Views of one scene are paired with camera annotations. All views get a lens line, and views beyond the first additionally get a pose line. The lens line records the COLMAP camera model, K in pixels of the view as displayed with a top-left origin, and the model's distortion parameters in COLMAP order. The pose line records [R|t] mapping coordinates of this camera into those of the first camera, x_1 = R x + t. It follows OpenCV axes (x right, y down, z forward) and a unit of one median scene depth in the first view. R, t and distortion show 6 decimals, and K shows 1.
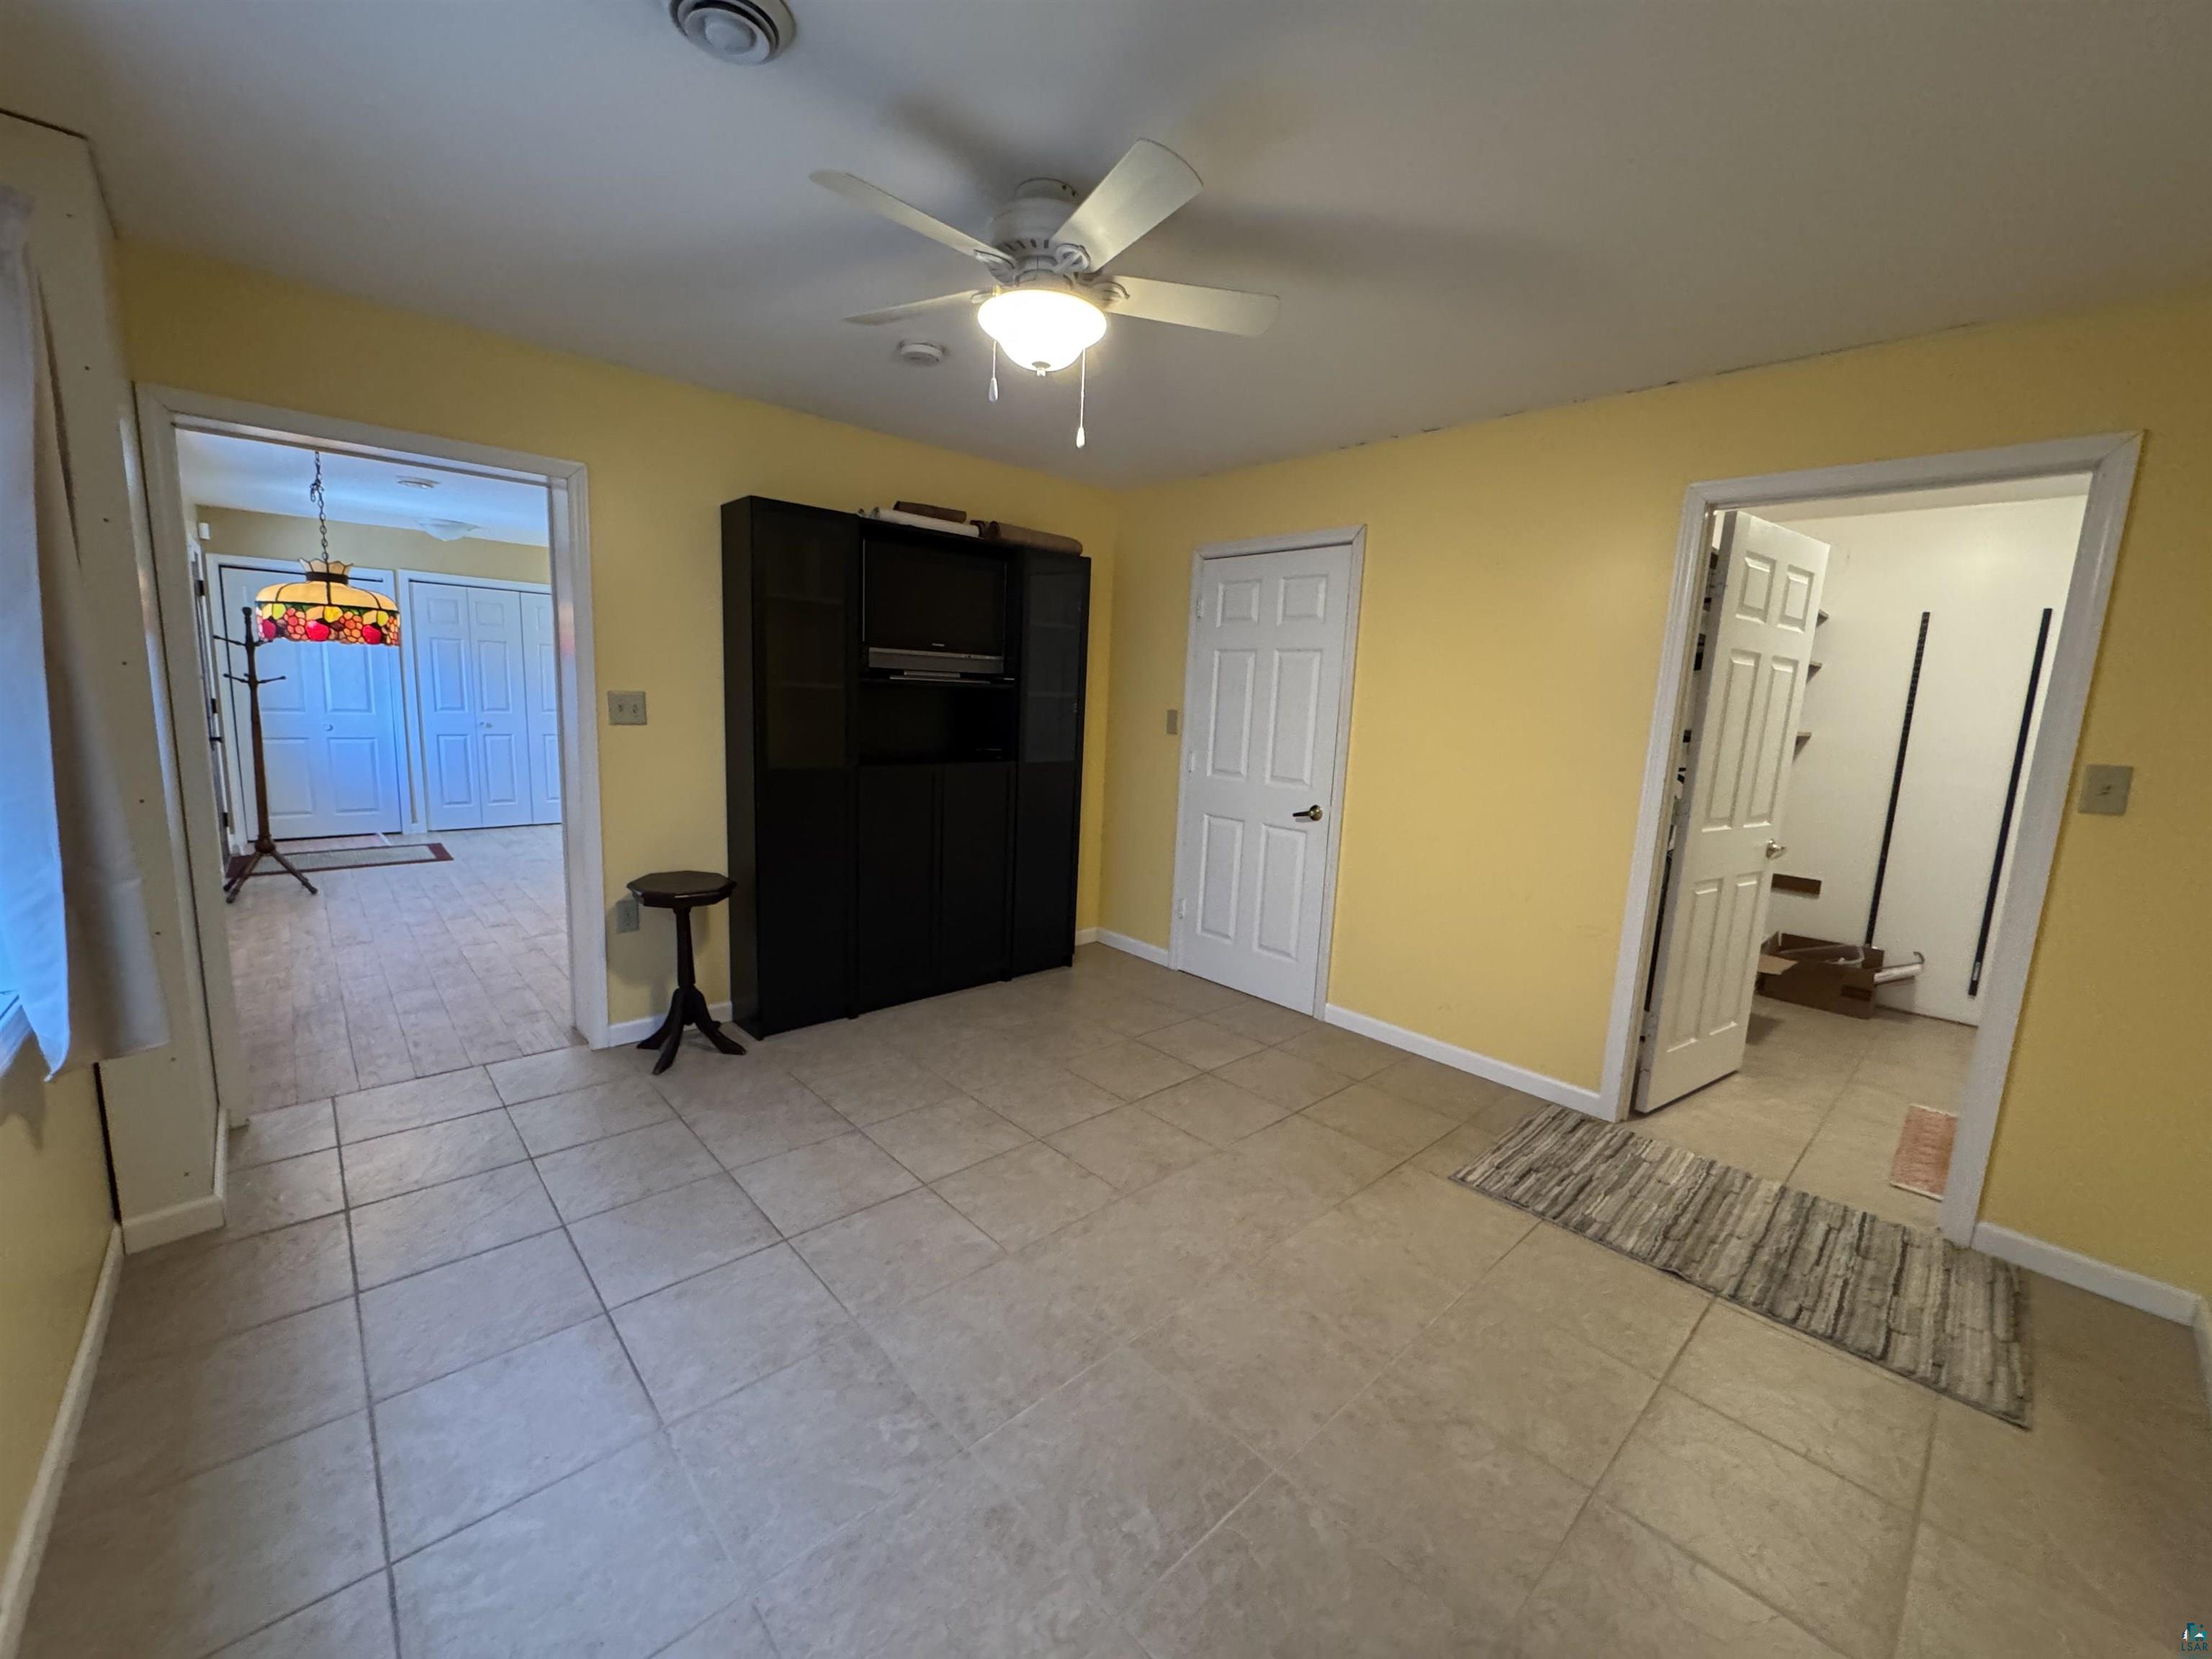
lens RADIAL K [[880.6, 0, 1109.0], [0, 880.6, 828.4], [0, 0, 1]] dist [-0.002099, 0.000483]
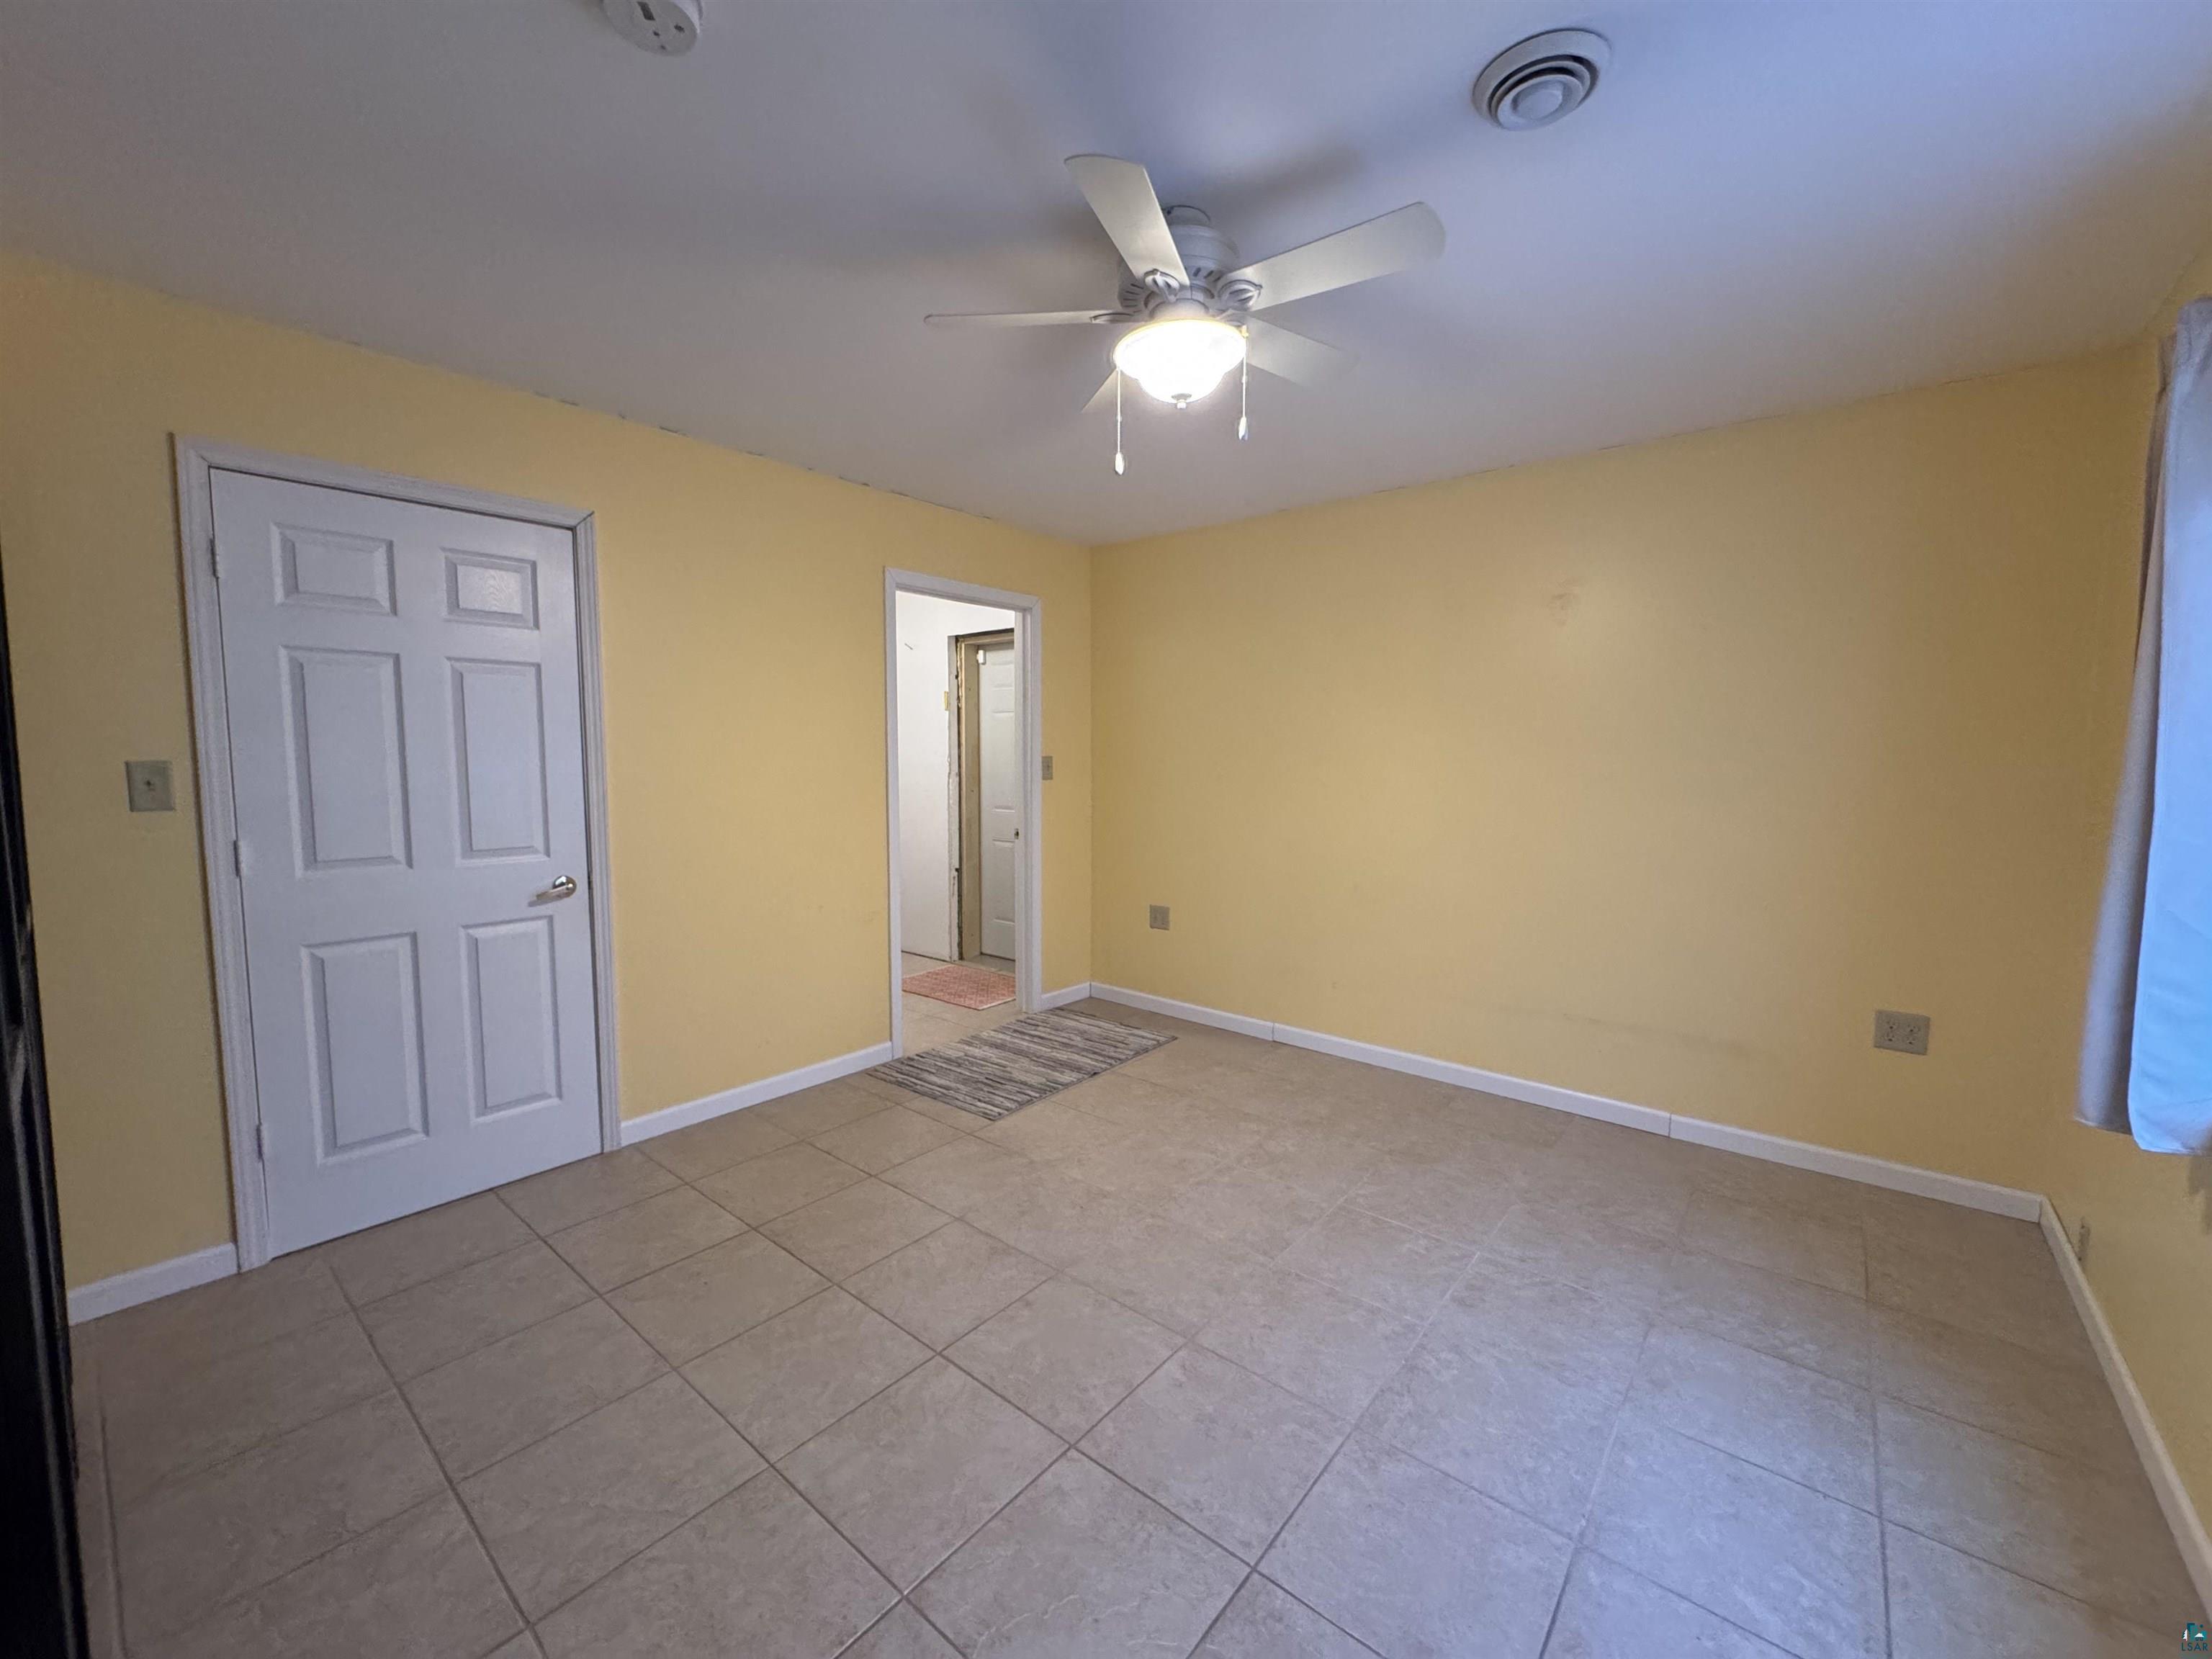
lens RADIAL K [[880.6, 0, 1104.4], [0, 880.6, 823.0], [0, 0, 1]] dist [-0.002099, 0.000483]
pose [[-0.130458, -0.124385, 0.983620, -0.796741], [0.143890, 0.979220, 0.142913, -0.161444], [-0.980957, 0.160178, -0.109850, 0.935817]]
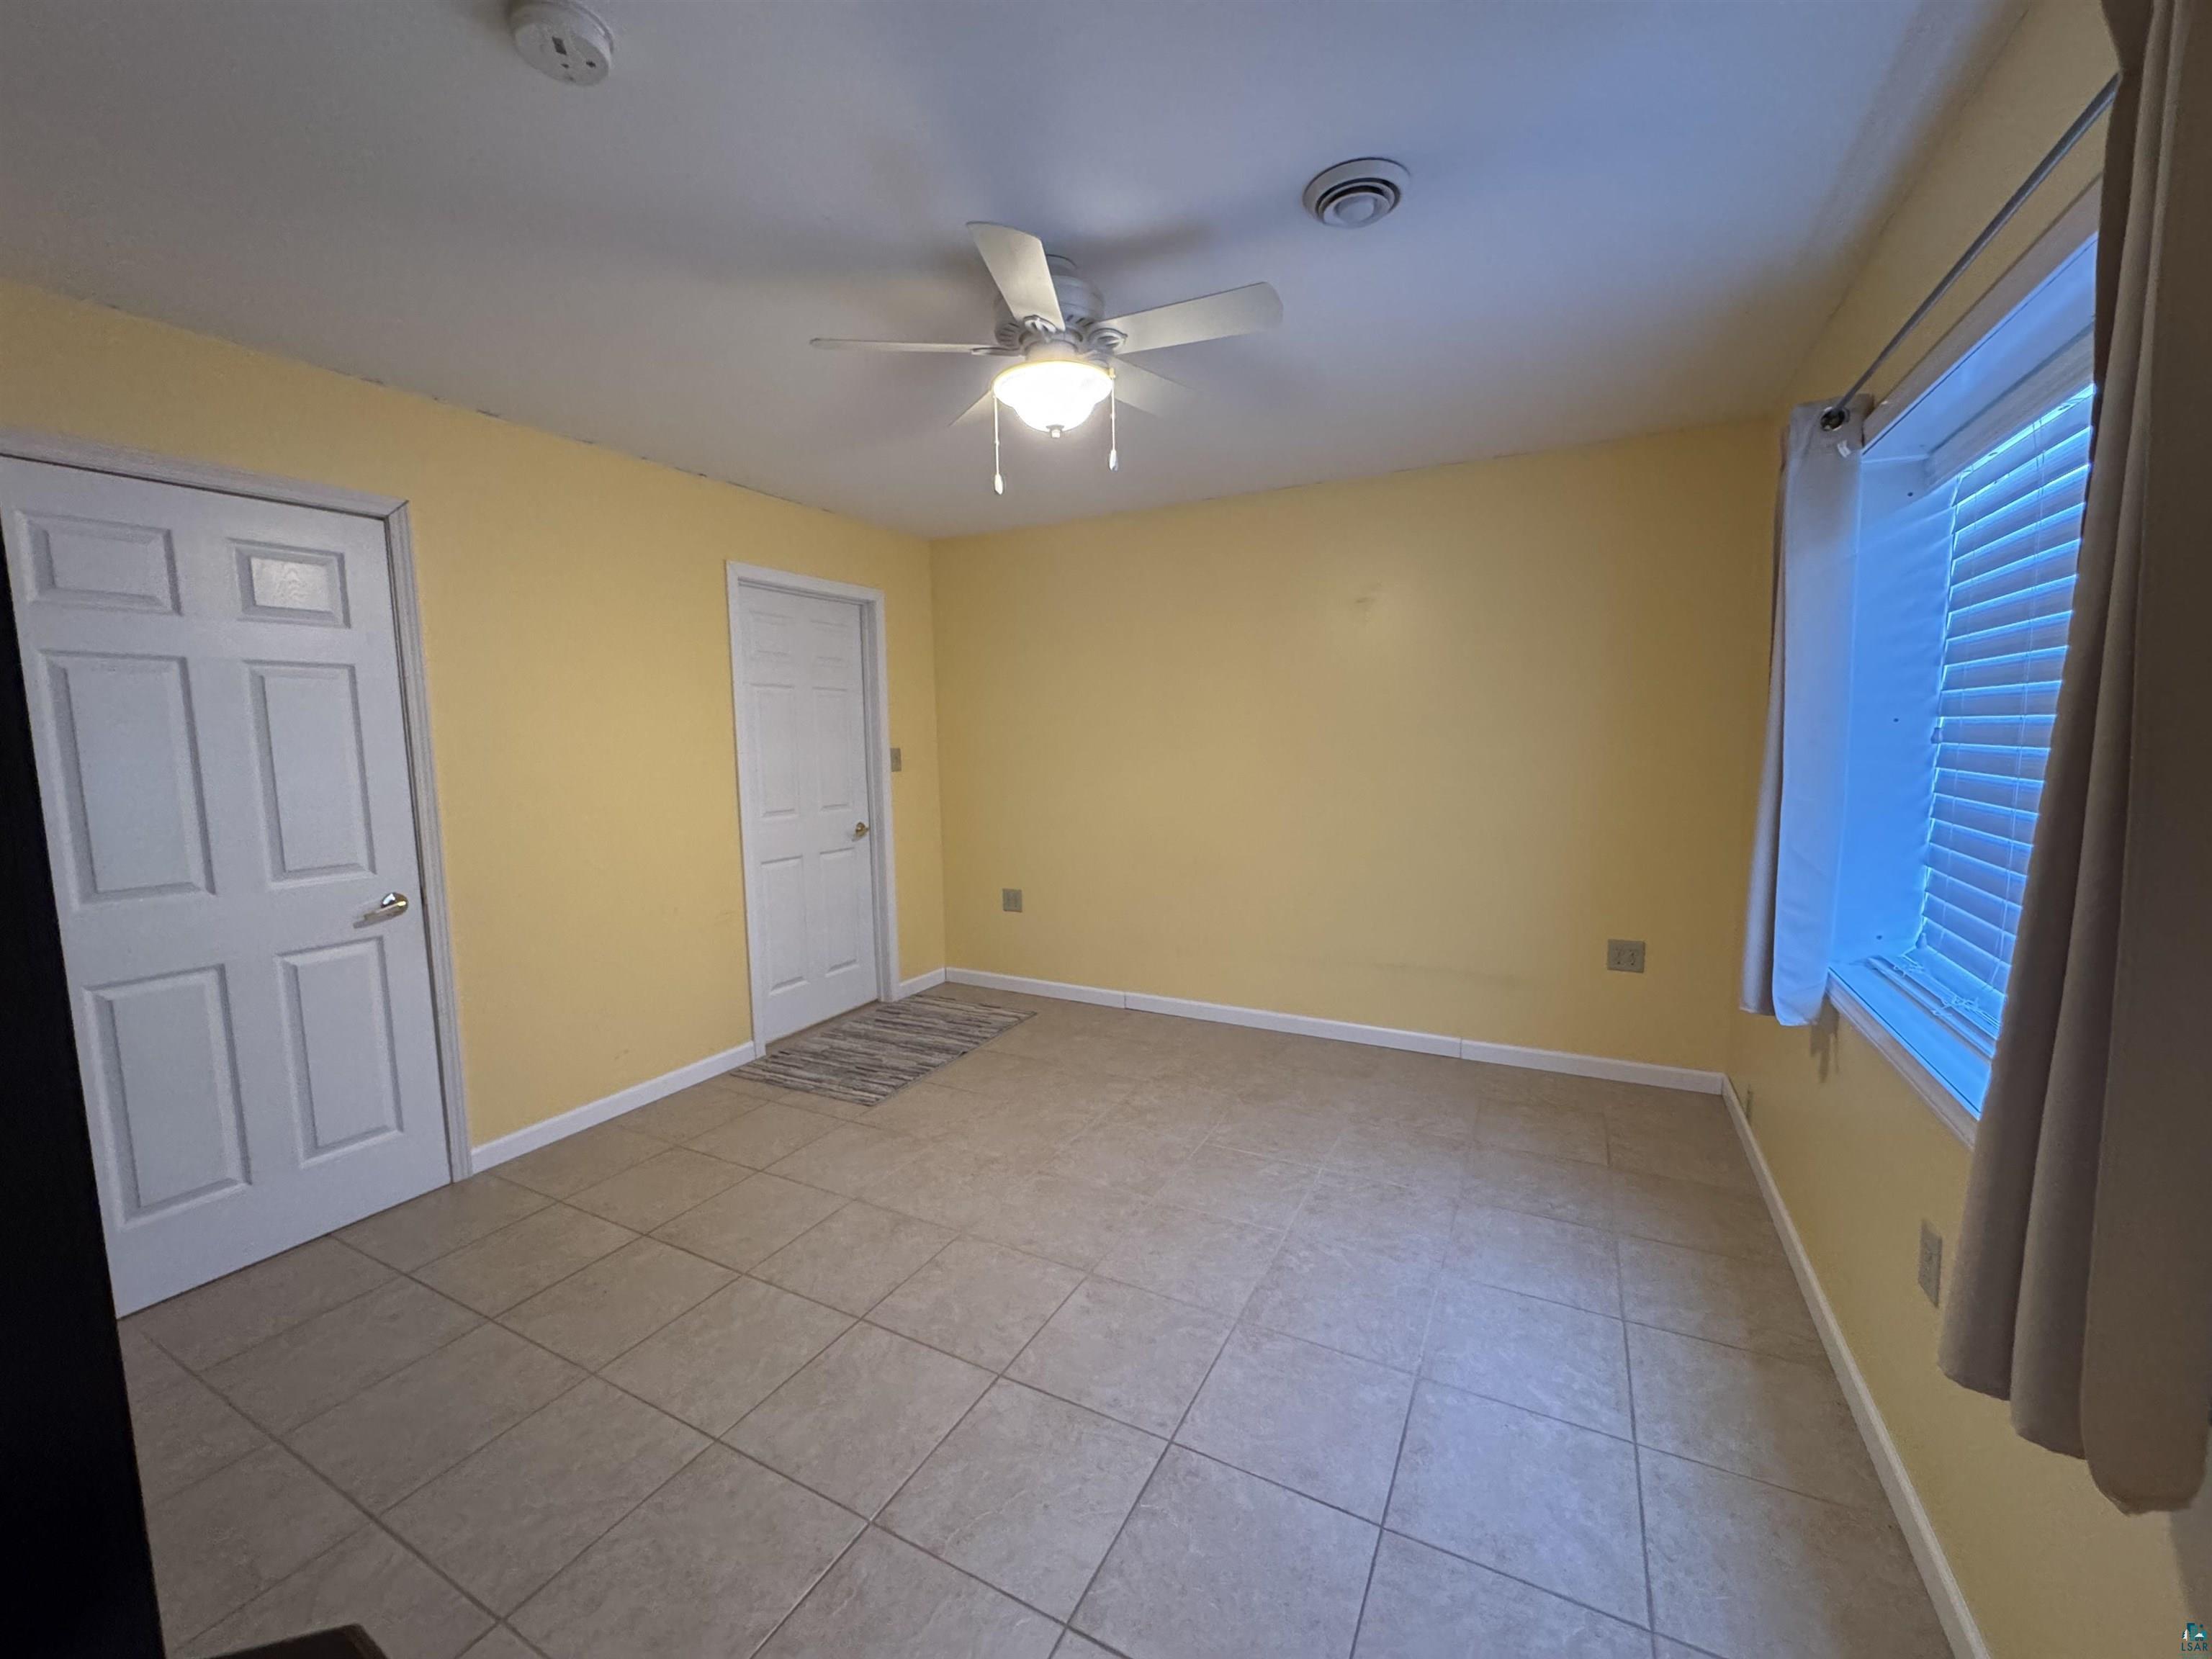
lens RADIAL K [[880.6, 0, 1105.8], [0, 880.6, 823.5], [0, 0, 1]] dist [-0.002099, 0.000483]
pose [[-0.335344, -0.134743, 0.932410, -0.856923], [0.147890, 0.969919, 0.193353, -0.190452], [-0.930415, 0.202734, -0.305329, 1.011096]]
